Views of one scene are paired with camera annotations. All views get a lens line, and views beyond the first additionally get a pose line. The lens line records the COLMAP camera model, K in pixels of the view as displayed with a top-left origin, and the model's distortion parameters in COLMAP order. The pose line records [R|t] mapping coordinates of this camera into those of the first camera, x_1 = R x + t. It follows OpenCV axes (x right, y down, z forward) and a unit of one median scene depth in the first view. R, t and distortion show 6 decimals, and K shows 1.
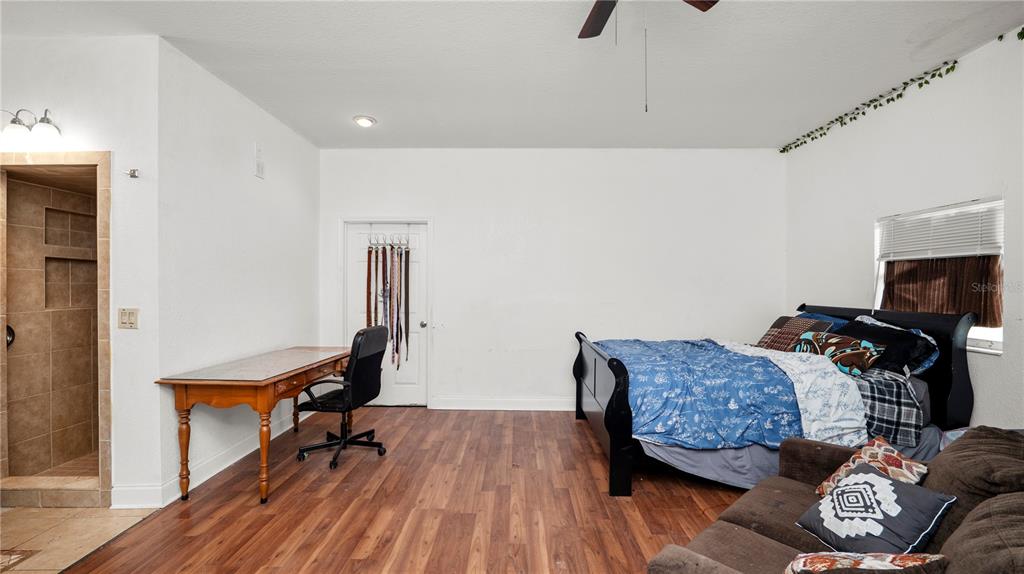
lens RADIAL K [[421.6, 0, 512.0], [0, 421.6, 287.0], [0, 0, 1]] dist [-0.004424, 0.000003]
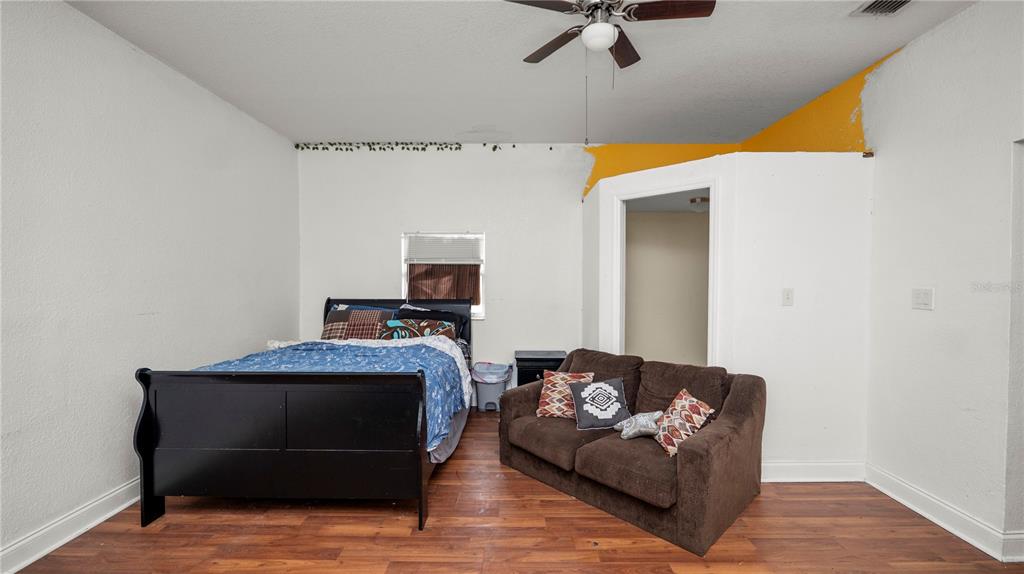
lens RADIAL K [[421.6, 0, 512.0], [0, 421.6, 287.0], [0, 0, 1]] dist [-0.004424, 0.000003]
pose [[-0.006360, -0.026223, 0.999636, -0.548798], [0.000860, 0.999656, 0.026229, -0.022626], [-0.999979, 0.001026, -0.006336, 0.731932]]
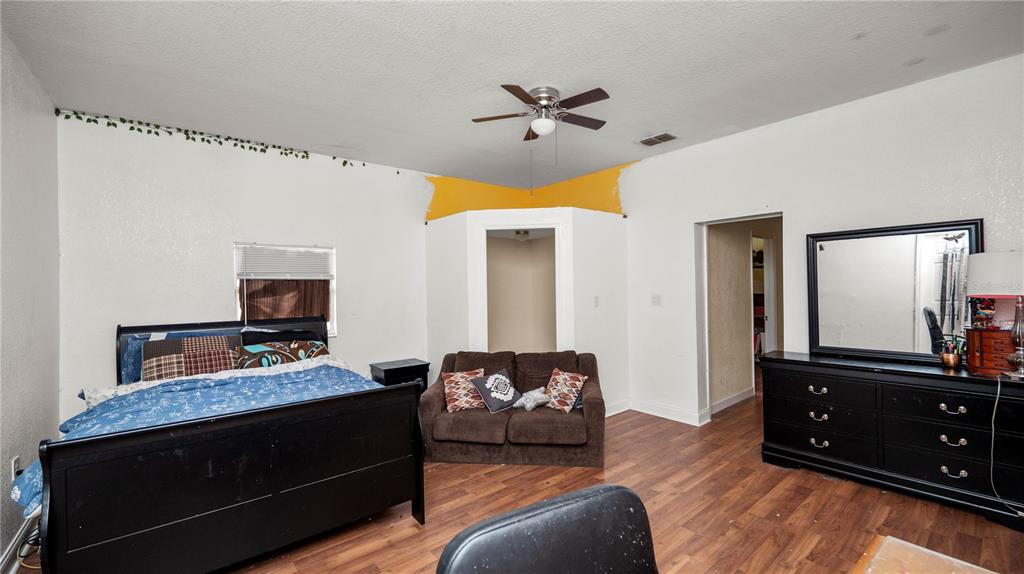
lens RADIAL K [[421.6, 0, 512.0], [0, 421.6, 287.0], [0, 0, 1]] dist [-0.004424, 0.000003]
pose [[-0.644731, 0.003792, 0.764400, -0.557348], [0.013941, 0.999880, 0.006799, -0.040535], [-0.764283, 0.015040, -0.644706, 1.296693]]
